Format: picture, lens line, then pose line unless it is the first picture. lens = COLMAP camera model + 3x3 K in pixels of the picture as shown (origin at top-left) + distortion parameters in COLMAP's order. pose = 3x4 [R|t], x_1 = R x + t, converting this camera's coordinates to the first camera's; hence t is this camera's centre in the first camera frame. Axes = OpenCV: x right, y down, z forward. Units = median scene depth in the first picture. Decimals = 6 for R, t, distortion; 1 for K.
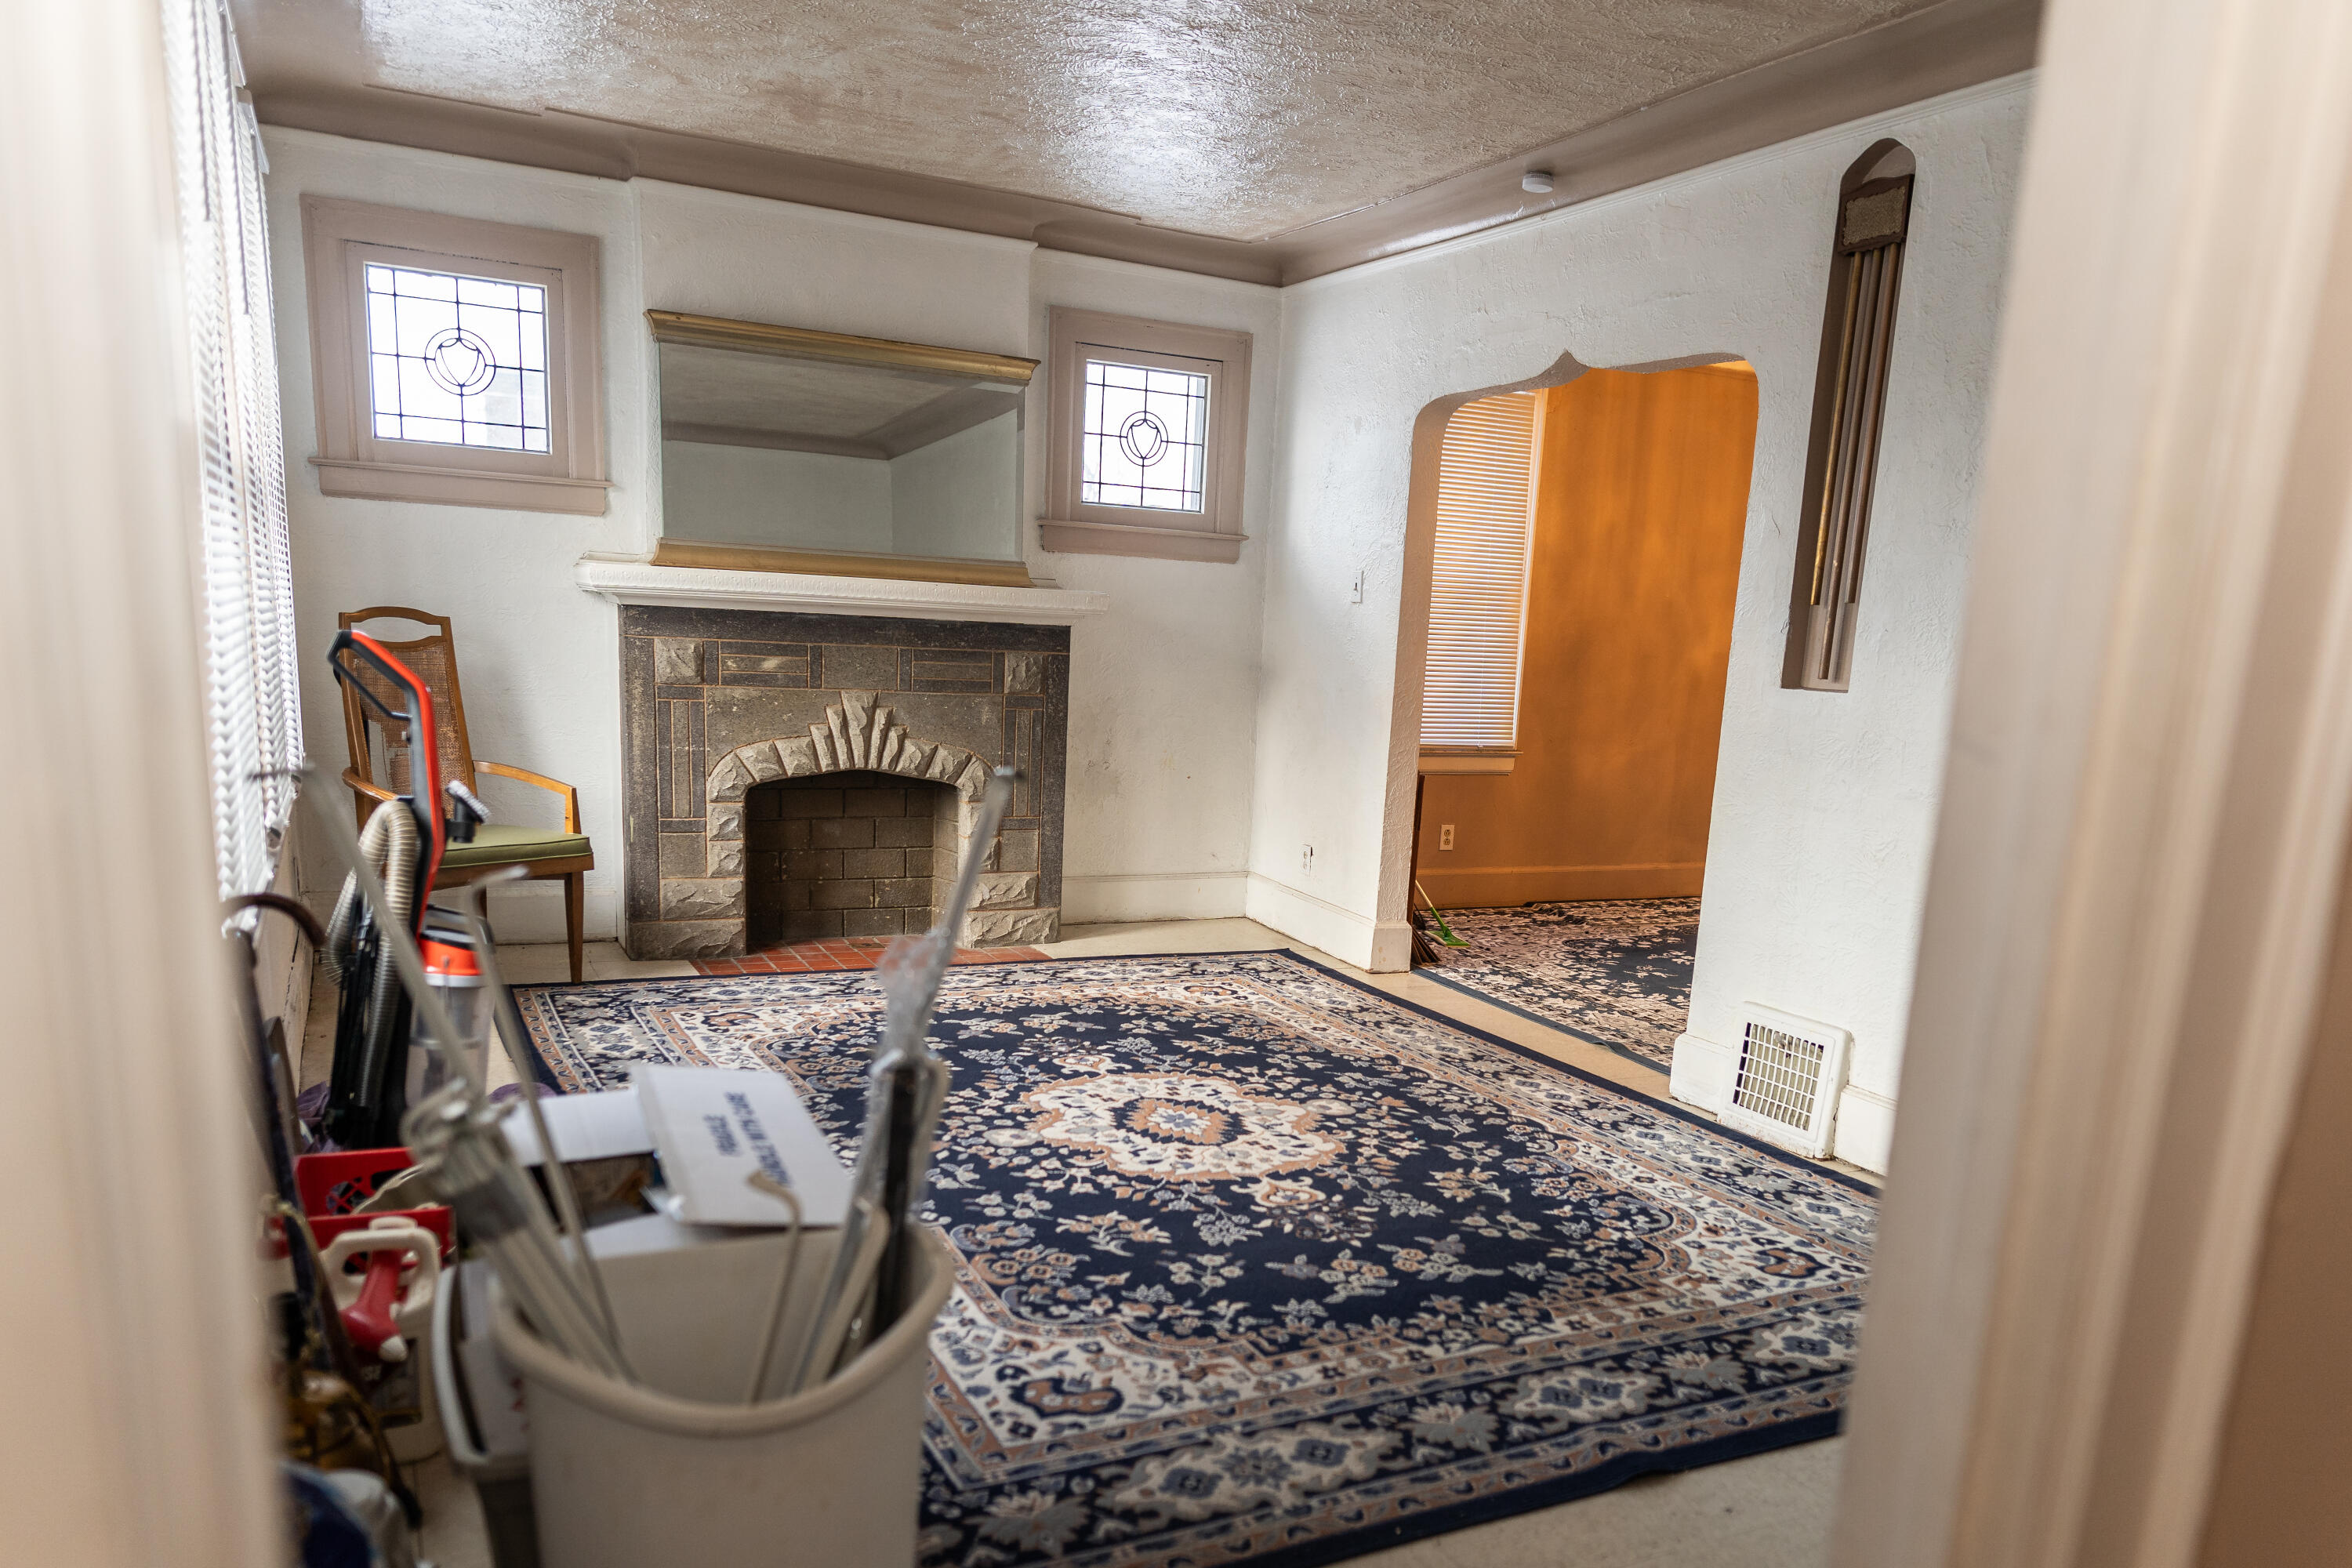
lens RADIAL K [[1679.6, 0, 1285.7], [0, 1679.6, 976.5], [0, 0, 1]] dist [-0.008835, 0.005447]
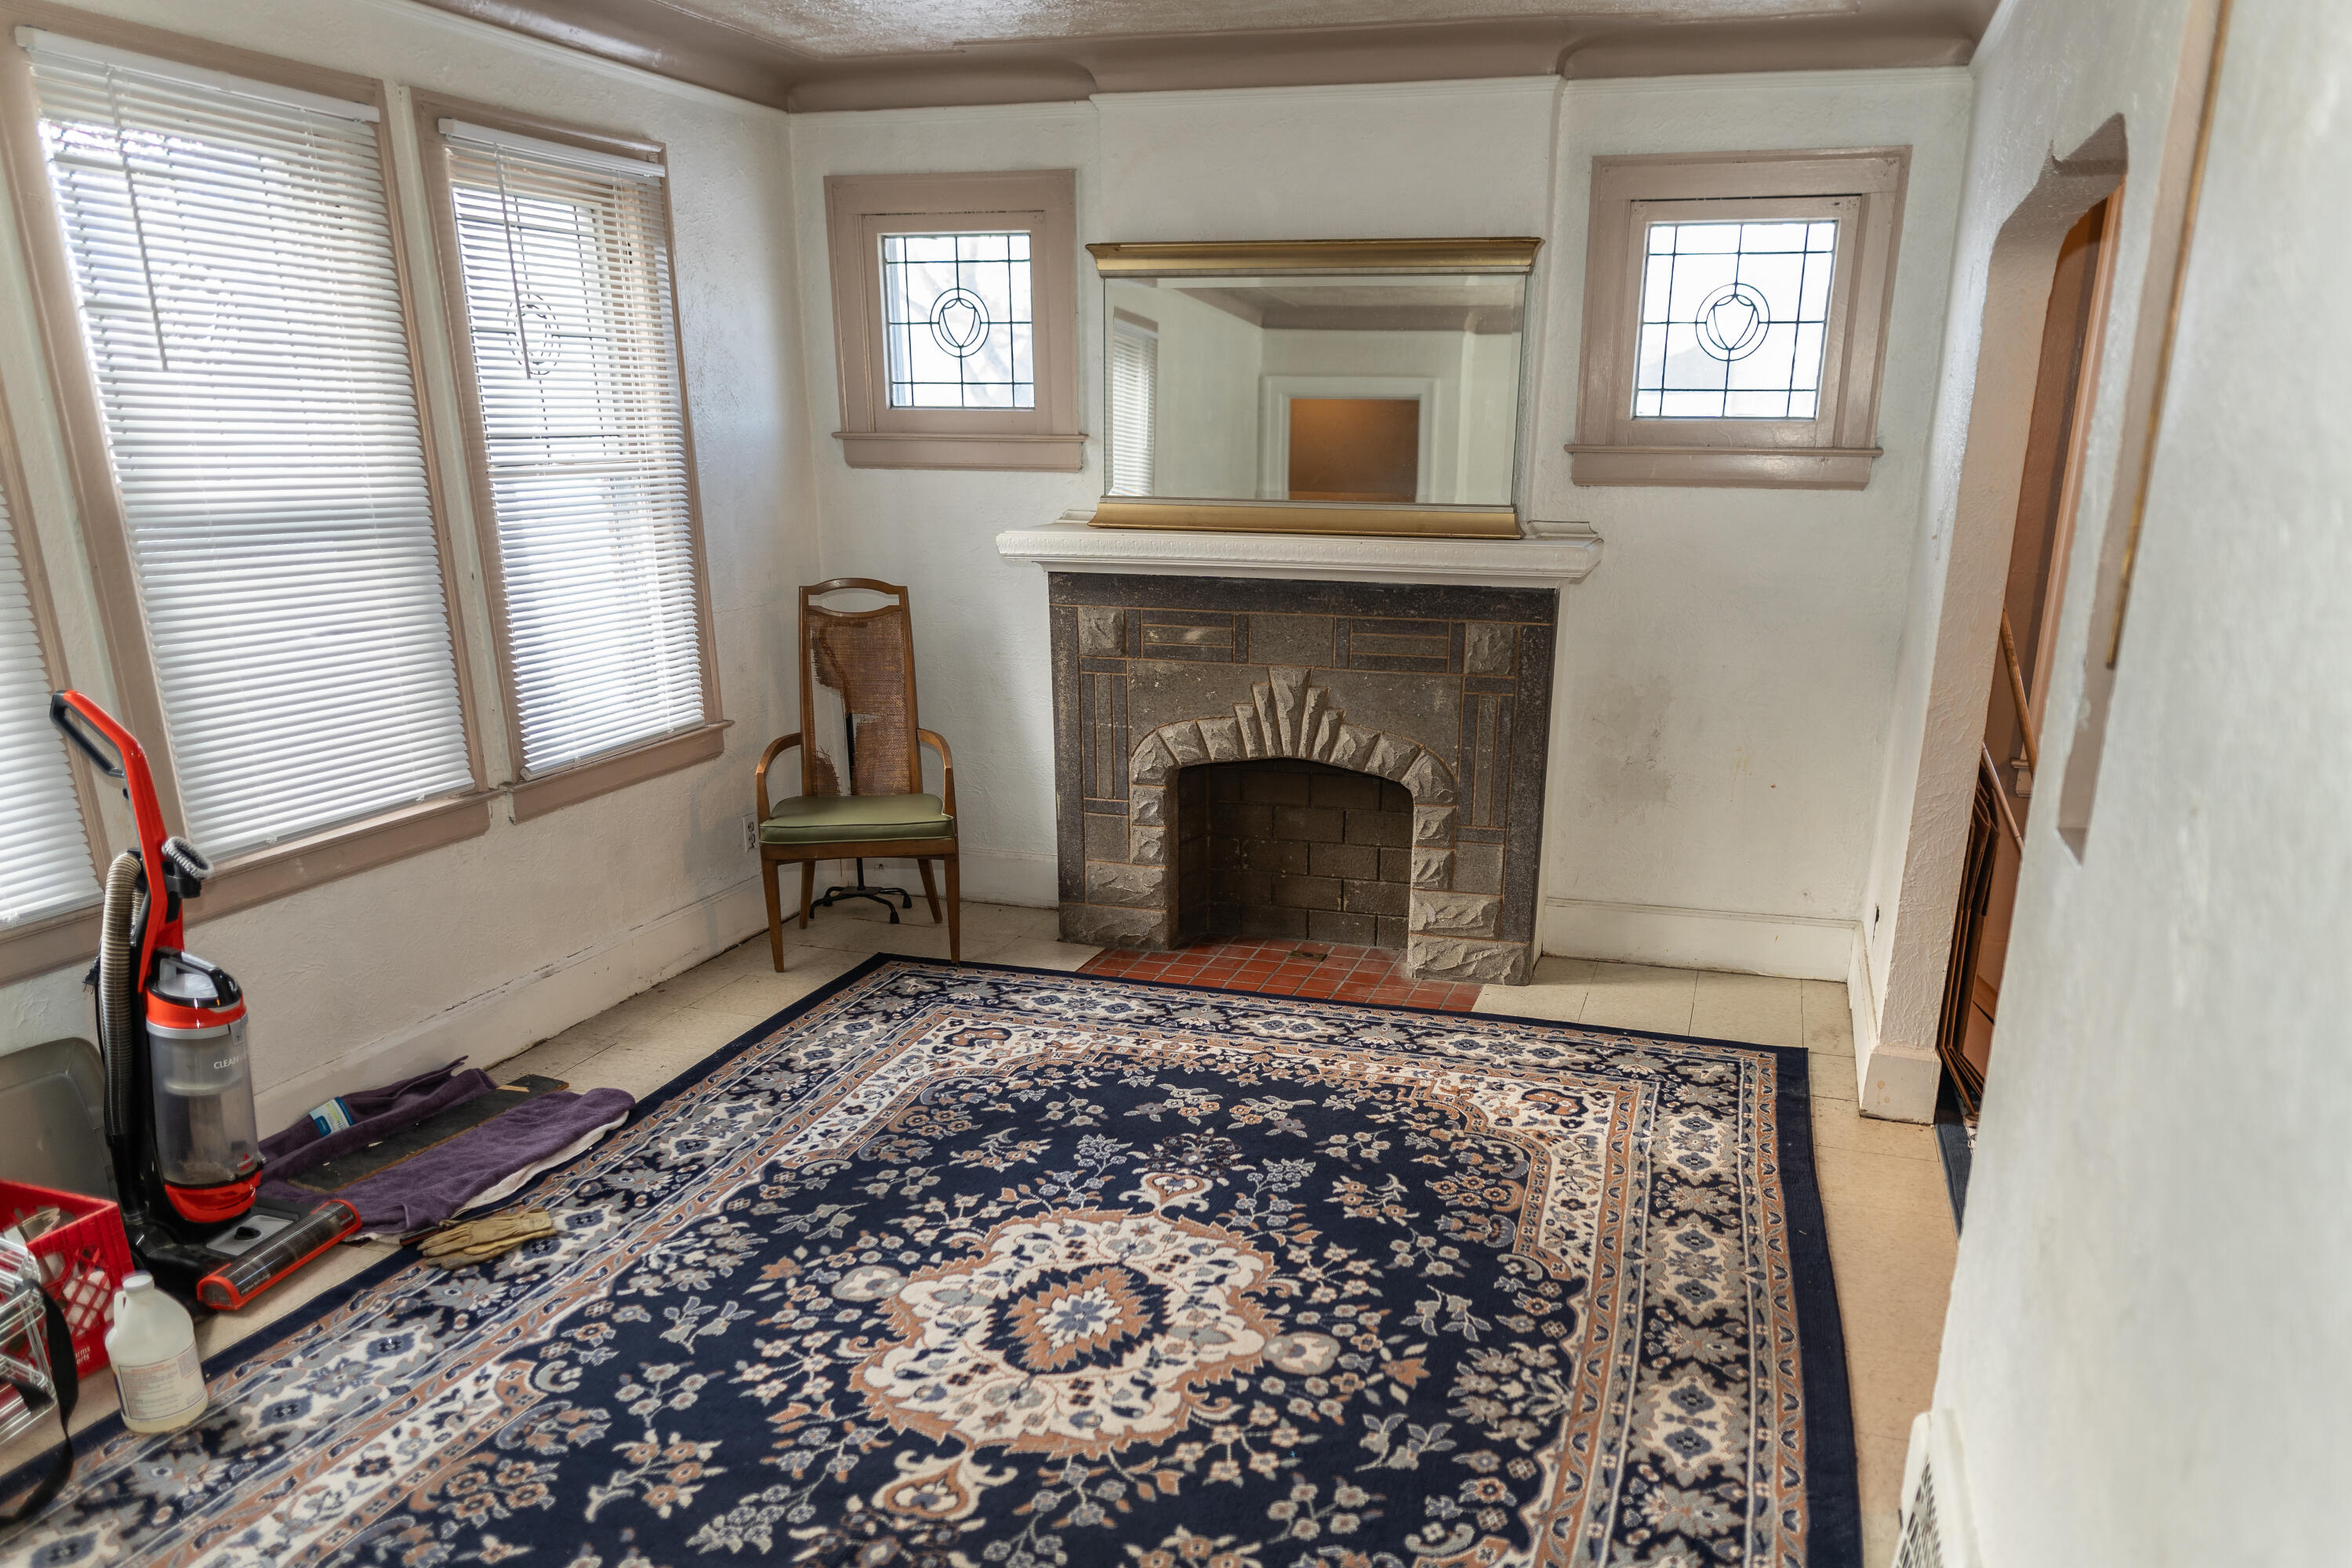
lens RADIAL K [[1679.6, 0, 1285.7], [0, 1679.6, 976.5], [0, 0, 1]] dist [-0.008835, 0.005447]
pose [[0.716006, 0.172860, -0.676355, 0.399320], [-0.116216, 0.984854, 0.128675, -0.141276], [0.688353, -0.013529, 0.725250, 0.423850]]
